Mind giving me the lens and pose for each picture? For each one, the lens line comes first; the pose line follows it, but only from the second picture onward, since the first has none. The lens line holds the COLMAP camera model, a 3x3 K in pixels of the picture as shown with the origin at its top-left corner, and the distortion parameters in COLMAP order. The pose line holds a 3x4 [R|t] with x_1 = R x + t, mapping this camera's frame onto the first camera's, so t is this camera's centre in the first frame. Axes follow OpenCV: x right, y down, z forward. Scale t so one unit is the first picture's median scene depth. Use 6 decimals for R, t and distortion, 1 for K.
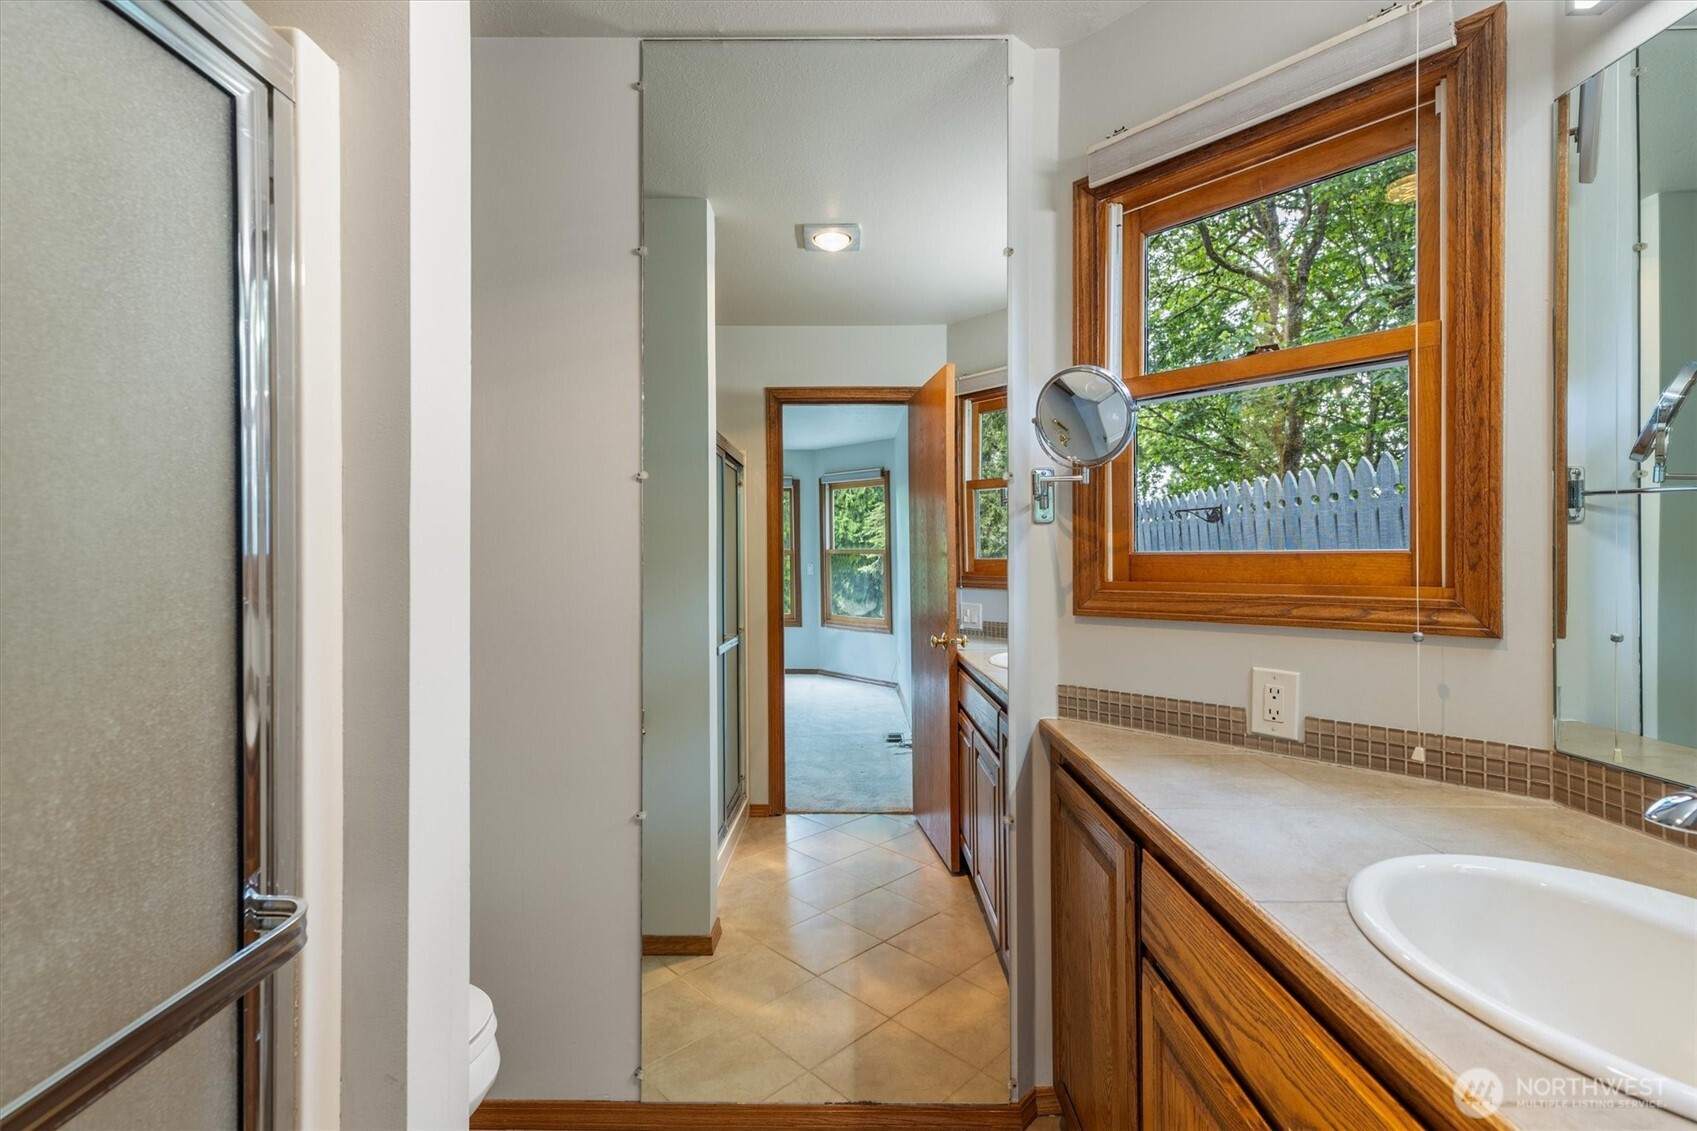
lens RADIAL K [[754.3, 0, 854.8], [0, 754.3, 556.5], [0, 0, 1]] dist [0.003745, -0.000082]
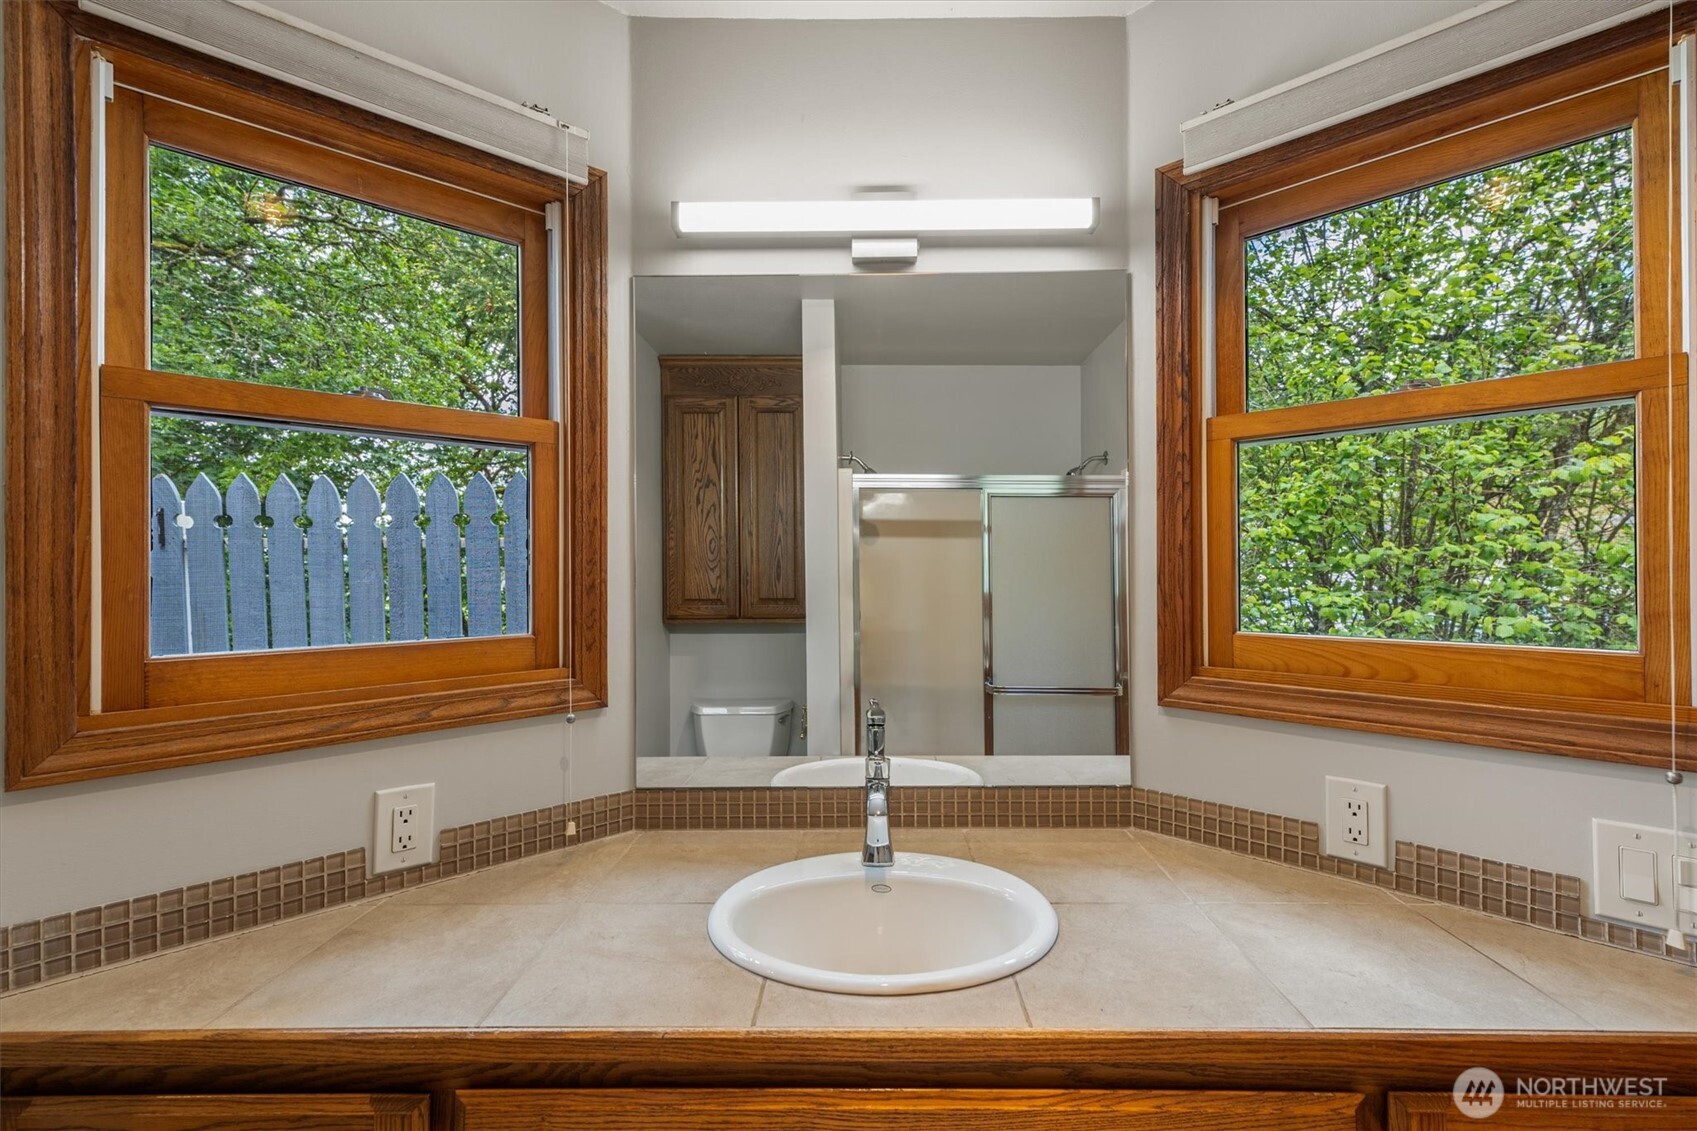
lens RADIAL K [[754.3, 0, 857.3], [0, 754.3, 570.5], [0, 0, 1]] dist [0.003745, -0.000082]
pose [[0.012960, 0.008429, 0.999880, -0.290566], [0.009379, 0.999919, -0.008551, -0.082320], [-0.999872, 0.009489, 0.012879, 0.536230]]
